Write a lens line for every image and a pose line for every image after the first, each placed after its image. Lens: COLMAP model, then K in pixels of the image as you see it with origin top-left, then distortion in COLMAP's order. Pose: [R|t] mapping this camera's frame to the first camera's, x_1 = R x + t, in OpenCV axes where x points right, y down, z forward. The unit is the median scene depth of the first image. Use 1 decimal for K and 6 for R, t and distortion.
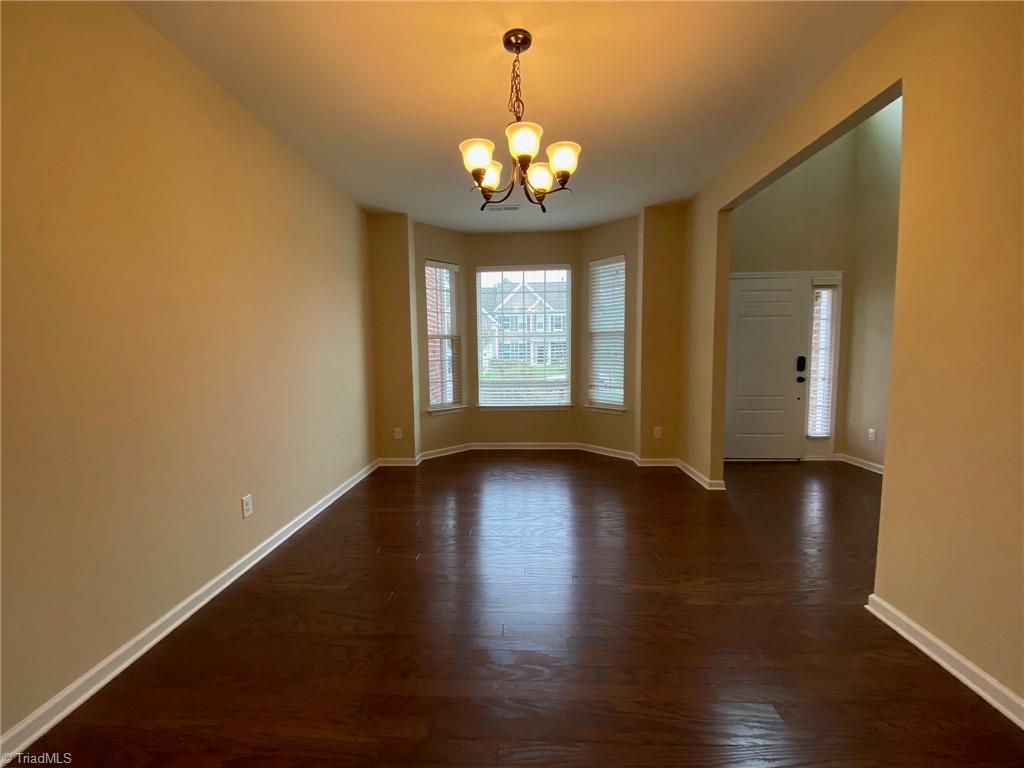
lens RADIAL K [[403.8, 0, 511.6], [0, 403.8, 385.1], [0, 0, 1]] dist [0.012226, -0.021679]
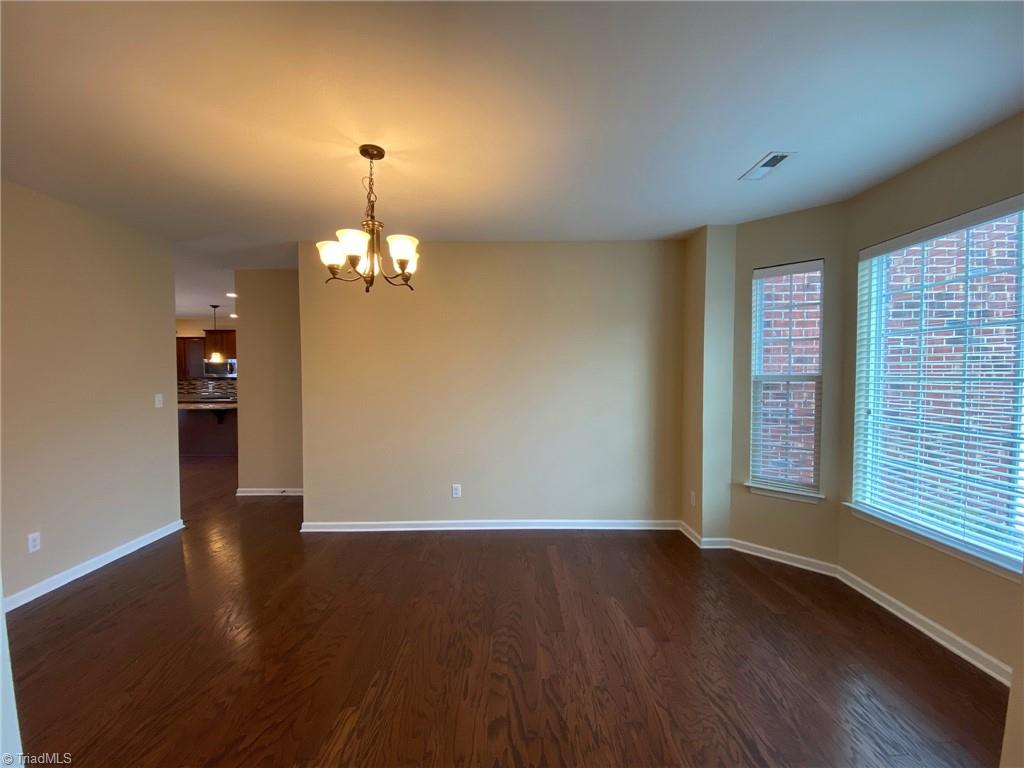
lens RADIAL K [[419.5, 0, 507.6], [0, 419.5, 382.3], [0, 0, 1]] dist [0.038629, -0.030694]
pose [[0.040841, 0.039240, -0.998395, 0.561628], [-0.082720, 0.995931, 0.035760, -0.116051], [0.995736, 0.081126, 0.043921, 0.603424]]
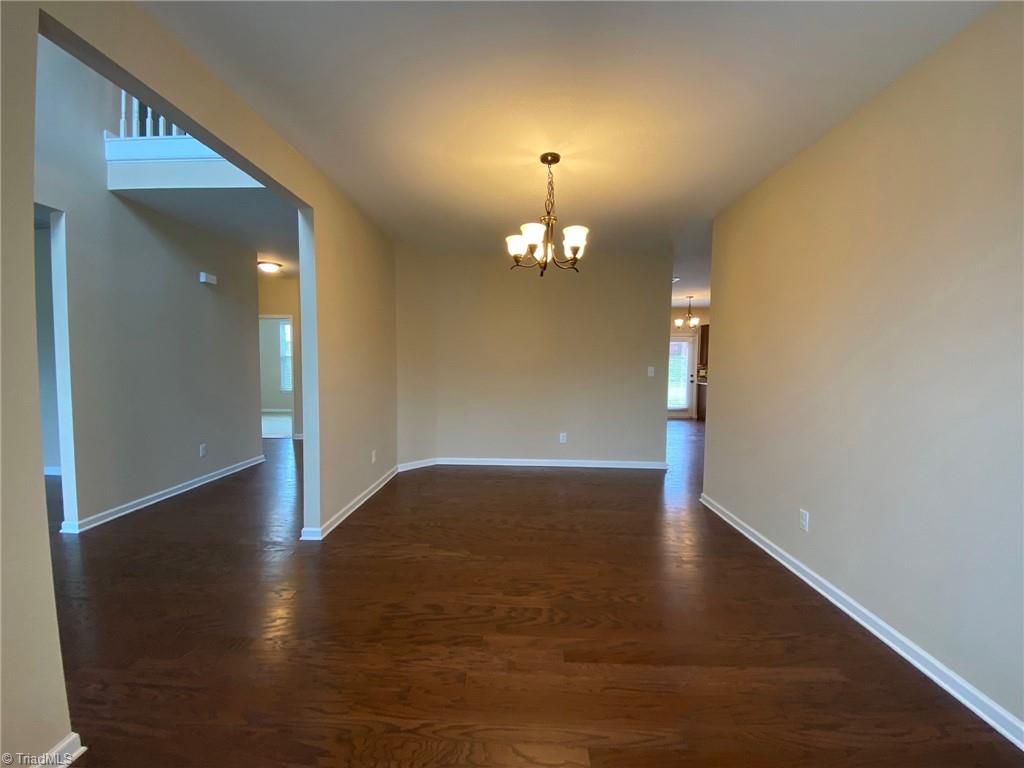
lens RADIAL K [[403.8, 0, 511.6], [0, 403.8, 385.1], [0, 0, 1]] dist [0.012226, -0.021679]
pose [[-0.999544, 0.003488, -0.030008, 0.085560], [-0.000824, 0.989798, 0.142478, -0.115342], [0.030199, 0.142437, -0.989343, 1.097374]]
